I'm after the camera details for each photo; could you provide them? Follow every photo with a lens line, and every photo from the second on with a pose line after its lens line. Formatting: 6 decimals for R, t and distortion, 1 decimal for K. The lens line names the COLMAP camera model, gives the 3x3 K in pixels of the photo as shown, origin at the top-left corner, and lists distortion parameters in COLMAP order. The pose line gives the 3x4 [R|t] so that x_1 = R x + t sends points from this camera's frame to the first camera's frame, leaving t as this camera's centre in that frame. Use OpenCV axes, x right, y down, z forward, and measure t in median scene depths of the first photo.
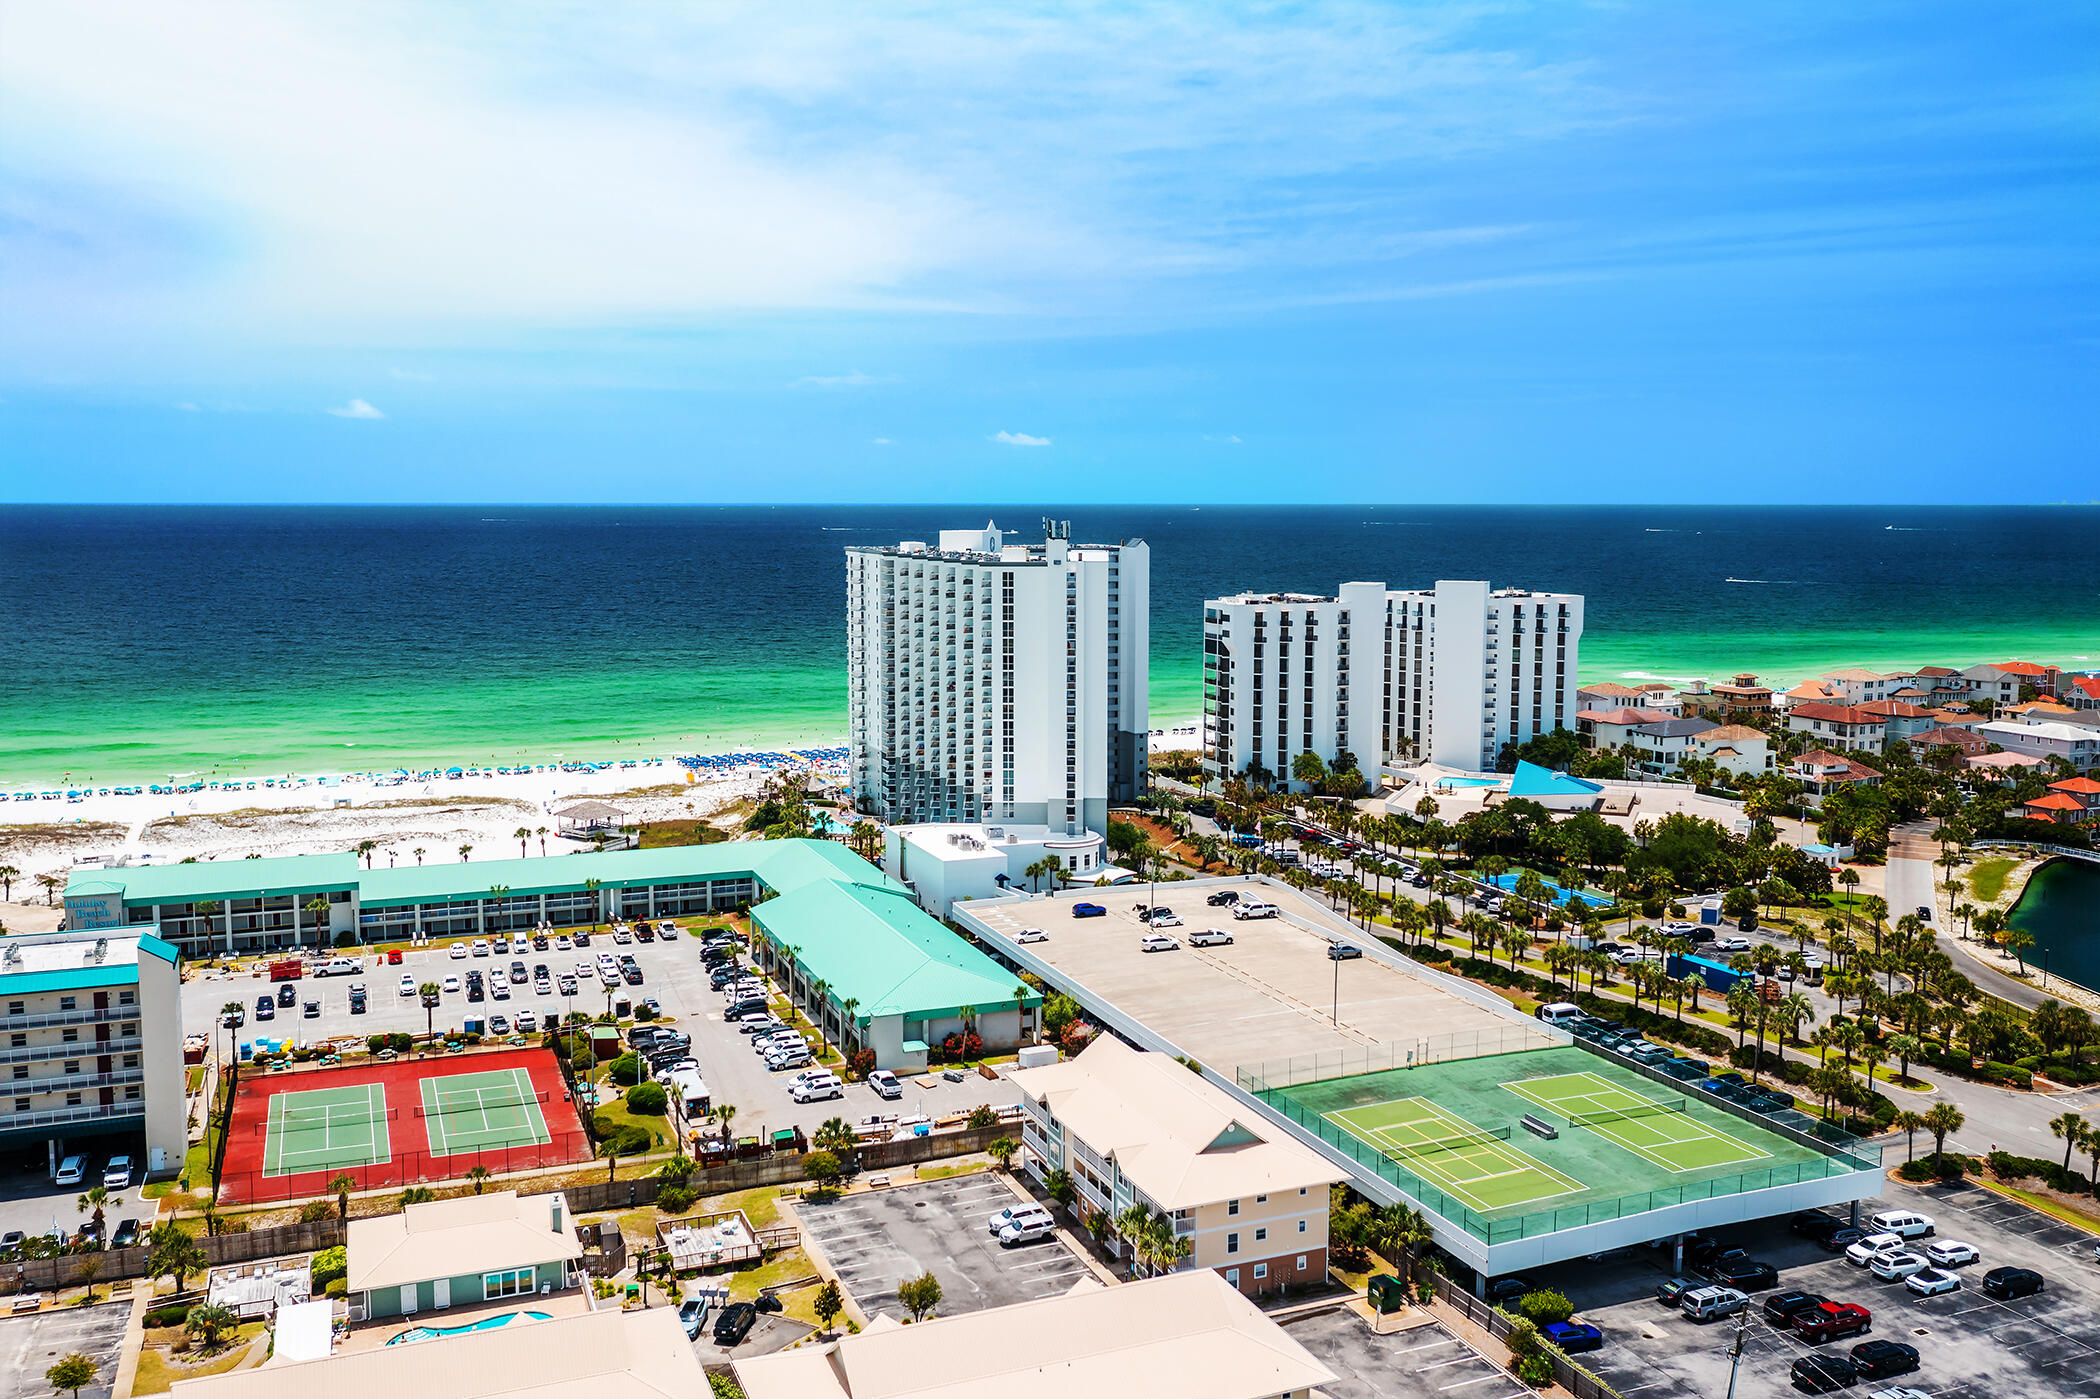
lens RADIAL K [[1728.5, 0, 1052.8], [0, 1728.5, 690.0], [0, 0, 1]] dist [-0.007230, -0.004479]
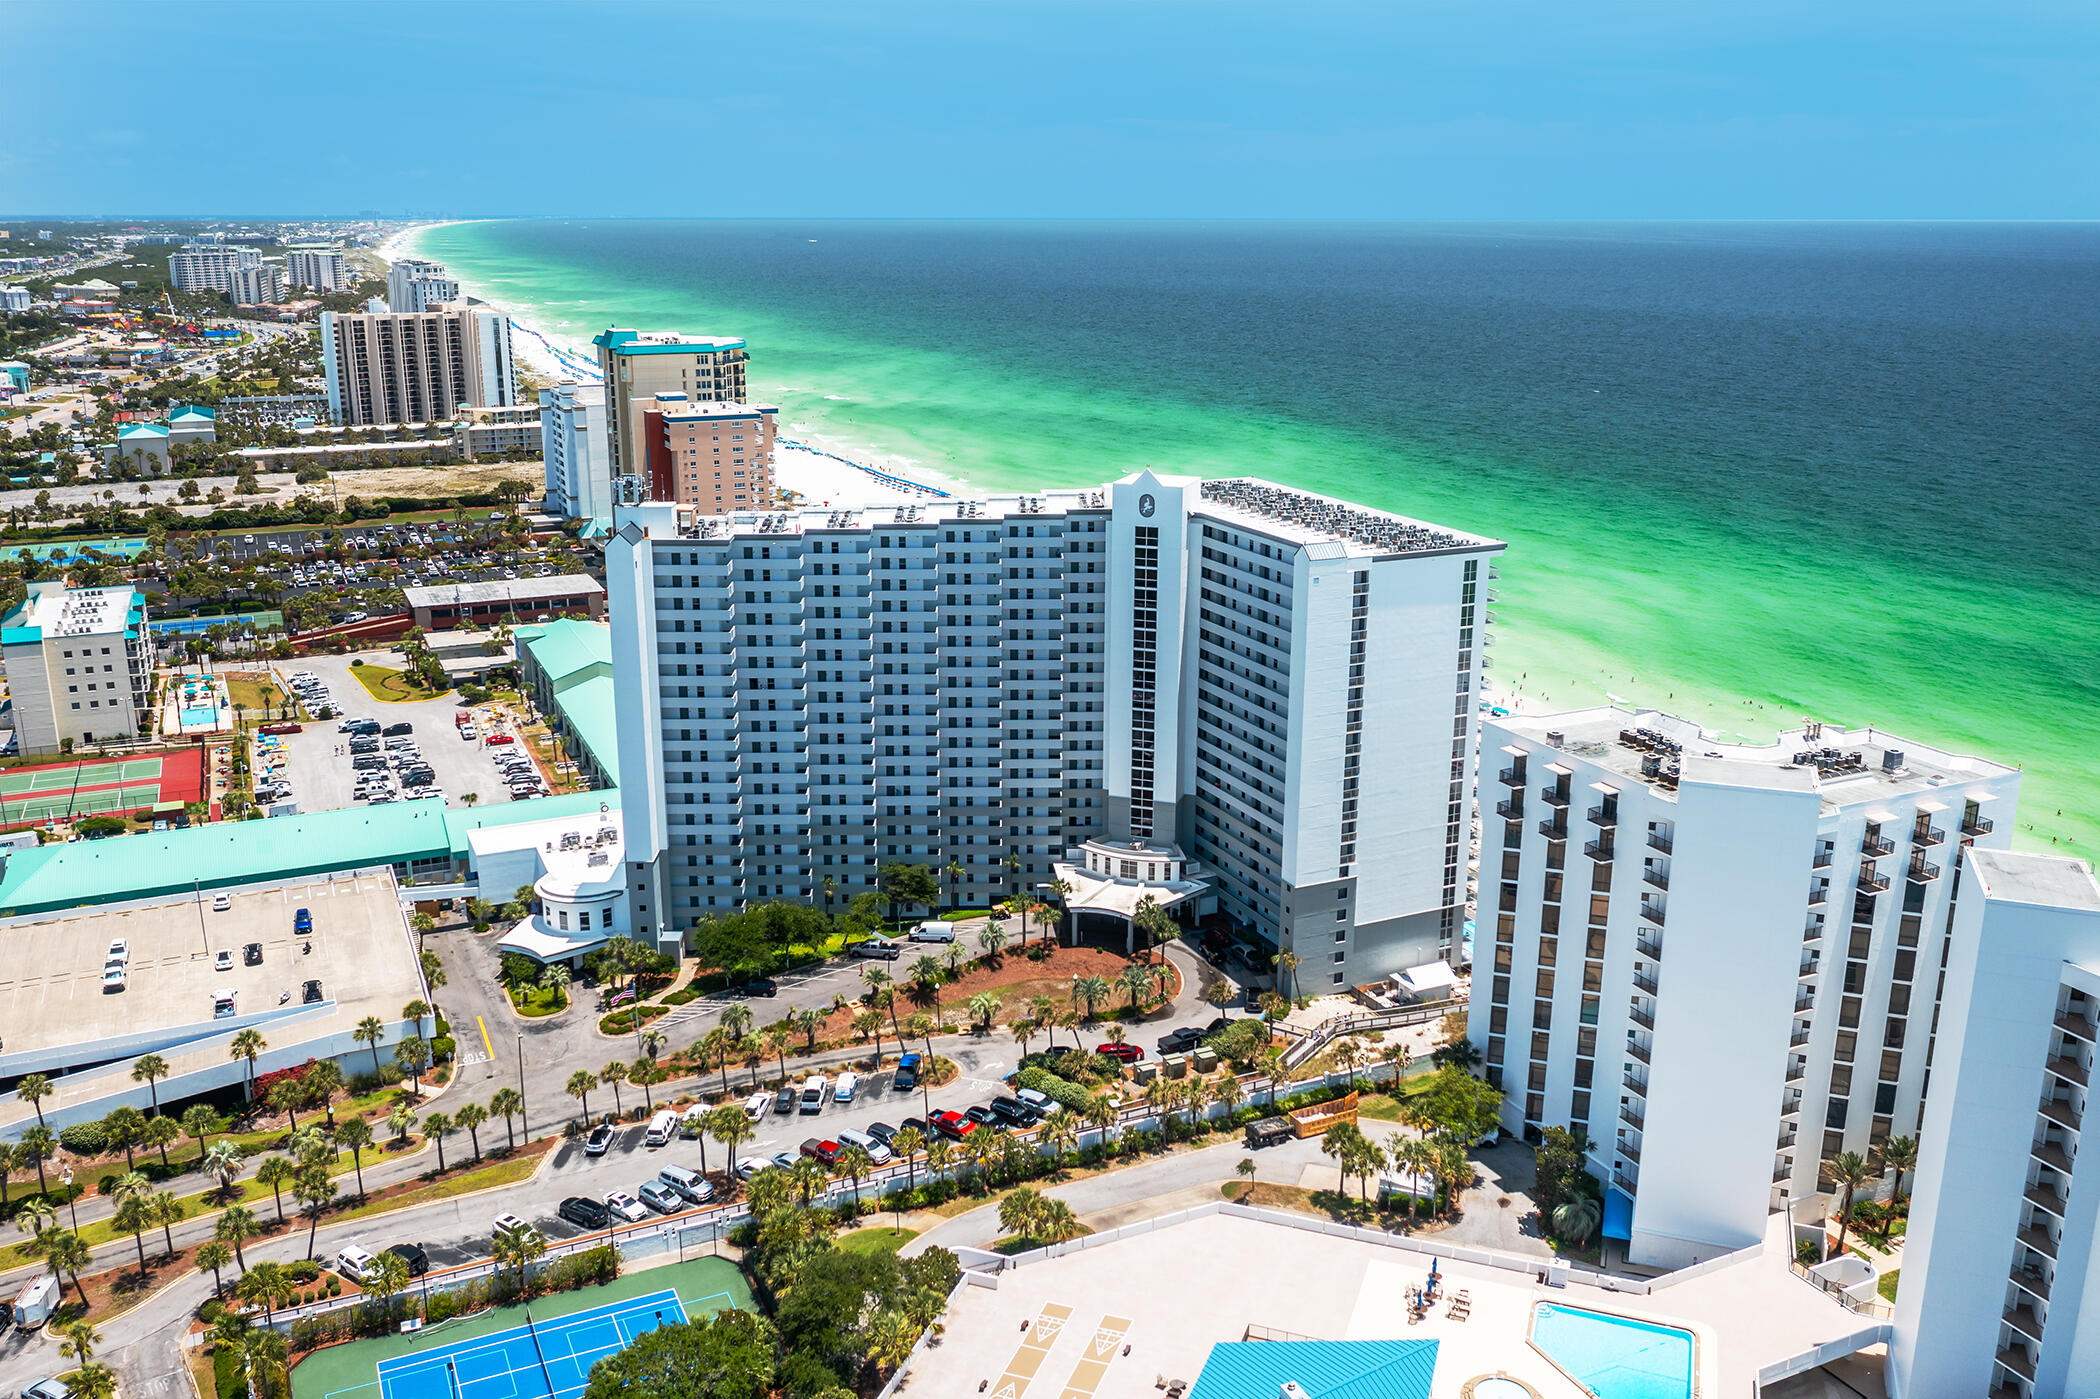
lens RADIAL K [[1735.9, 0, 1050.0], [0, 1735.9, 699.5], [0, 0, 1]] dist [-0.004559, -0.006002]
pose [[0.043117, 0.269796, -0.961952, 0.617357], [-0.114912, 0.957796, 0.263479, -0.184892], [0.992440, 0.099179, 0.072300, 0.941196]]
